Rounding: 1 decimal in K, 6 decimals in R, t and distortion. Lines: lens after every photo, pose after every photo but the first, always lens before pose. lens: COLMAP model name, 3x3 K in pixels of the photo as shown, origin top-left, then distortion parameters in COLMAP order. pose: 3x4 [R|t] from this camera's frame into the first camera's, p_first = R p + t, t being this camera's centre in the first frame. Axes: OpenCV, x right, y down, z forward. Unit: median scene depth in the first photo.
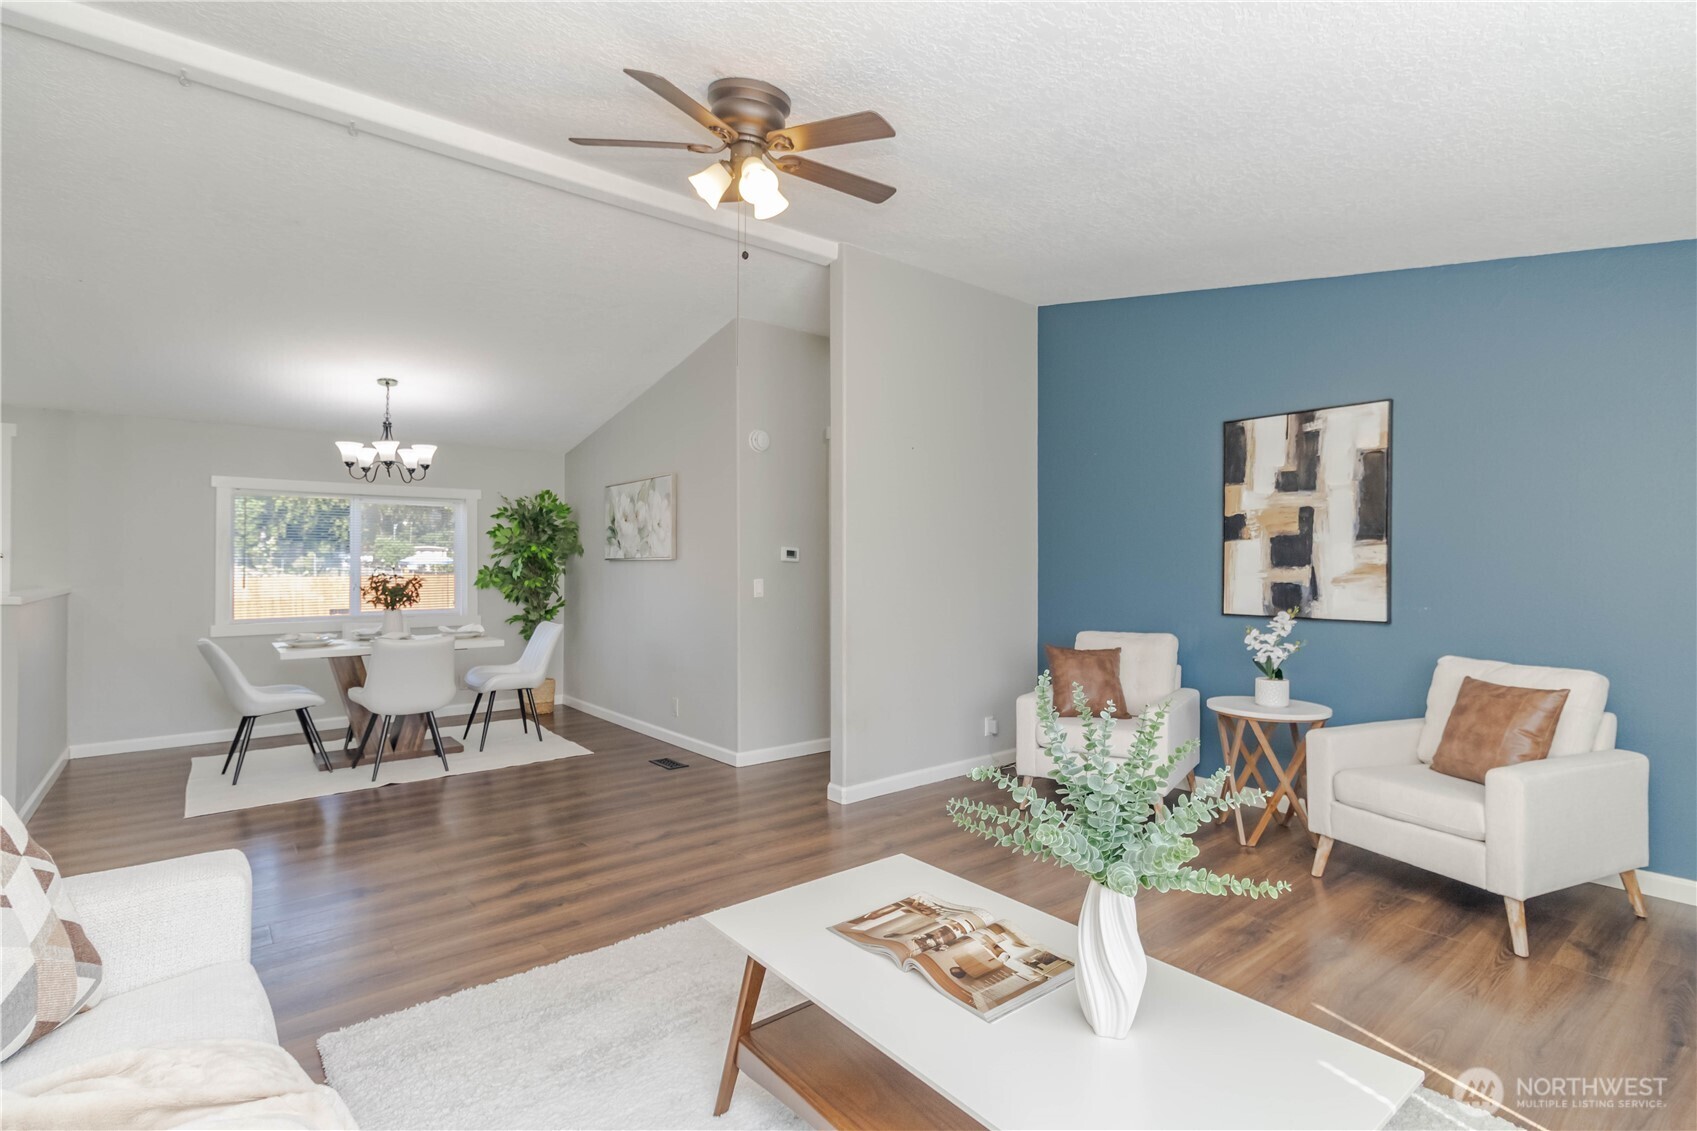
lens RADIAL K [[809.4, 0, 871.9], [0, 809.4, 563.0], [0, 0, 1]] dist [0.008695, 0.002075]
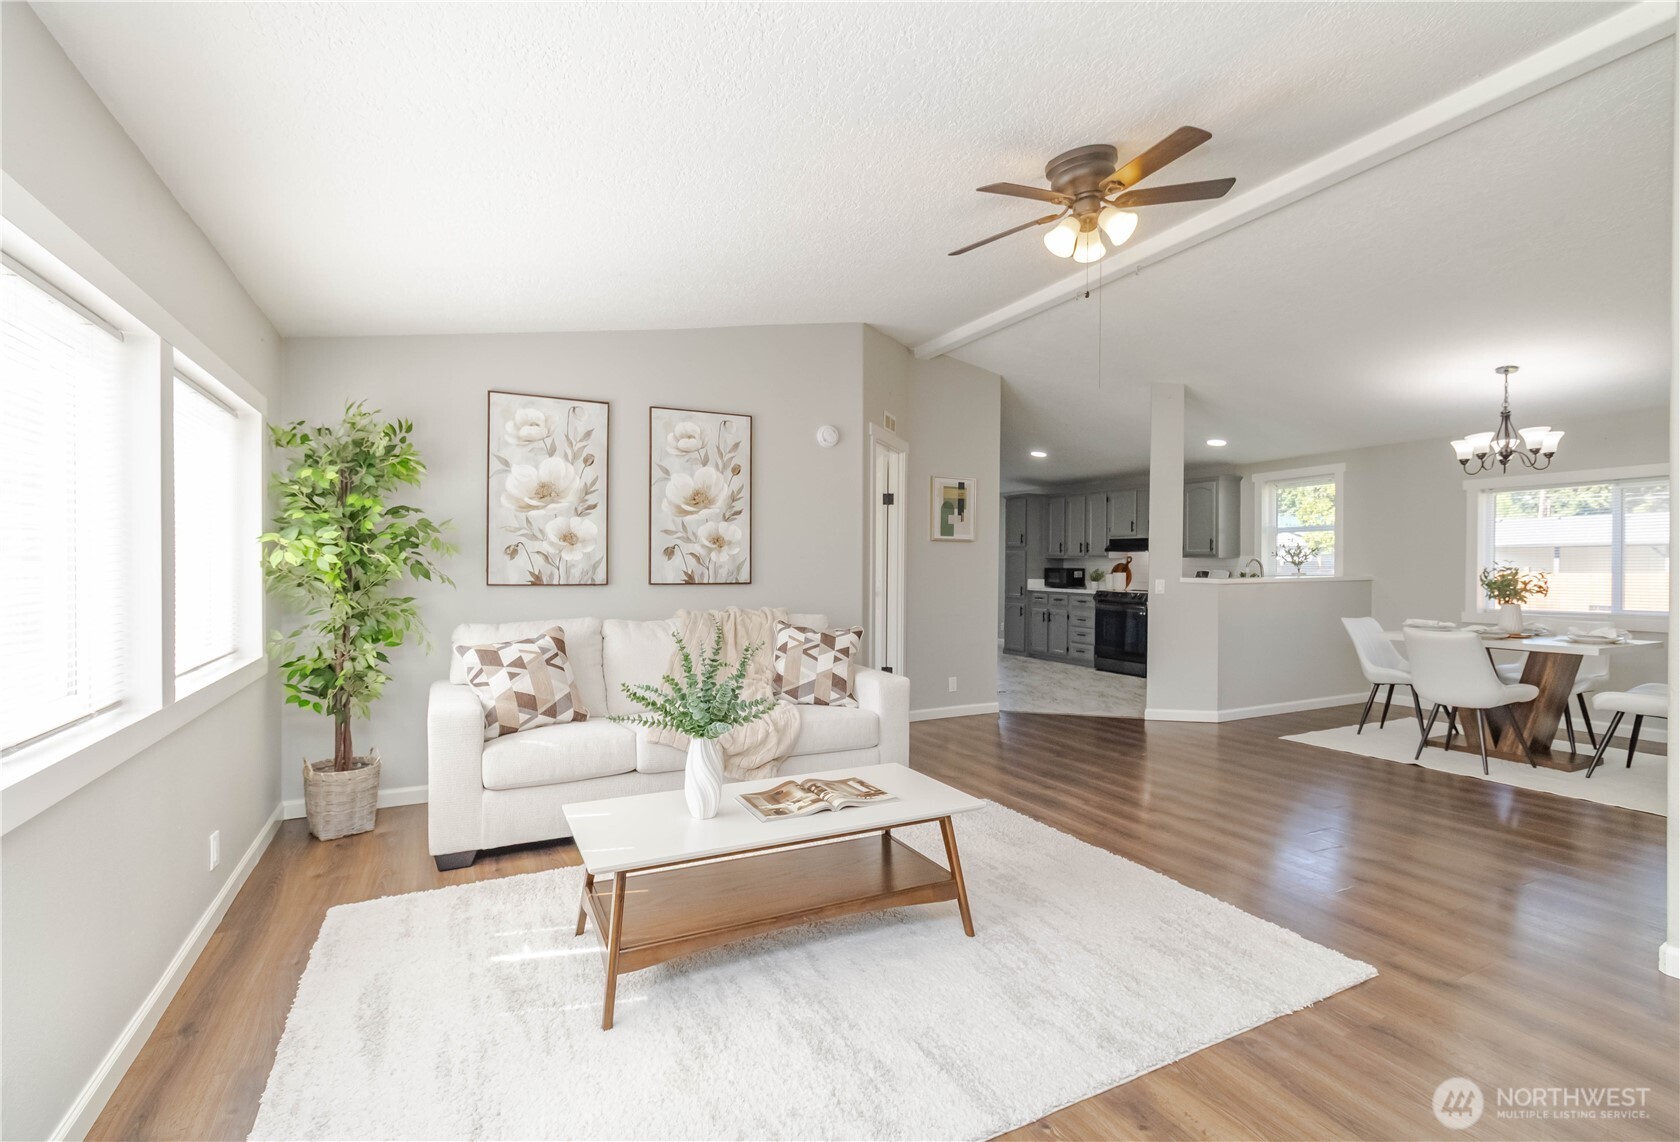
lens RADIAL K [[814.2, 0, 869.3], [0, 814.2, 569.1], [0, 0, 1]] dist [0.004437, 0.000520]
pose [[-0.213122, 0.011932, -0.976953, 0.662852], [0.004721, 0.999926, 0.011182, 0.001356], [0.977014, -0.002229, -0.213163, 0.584692]]
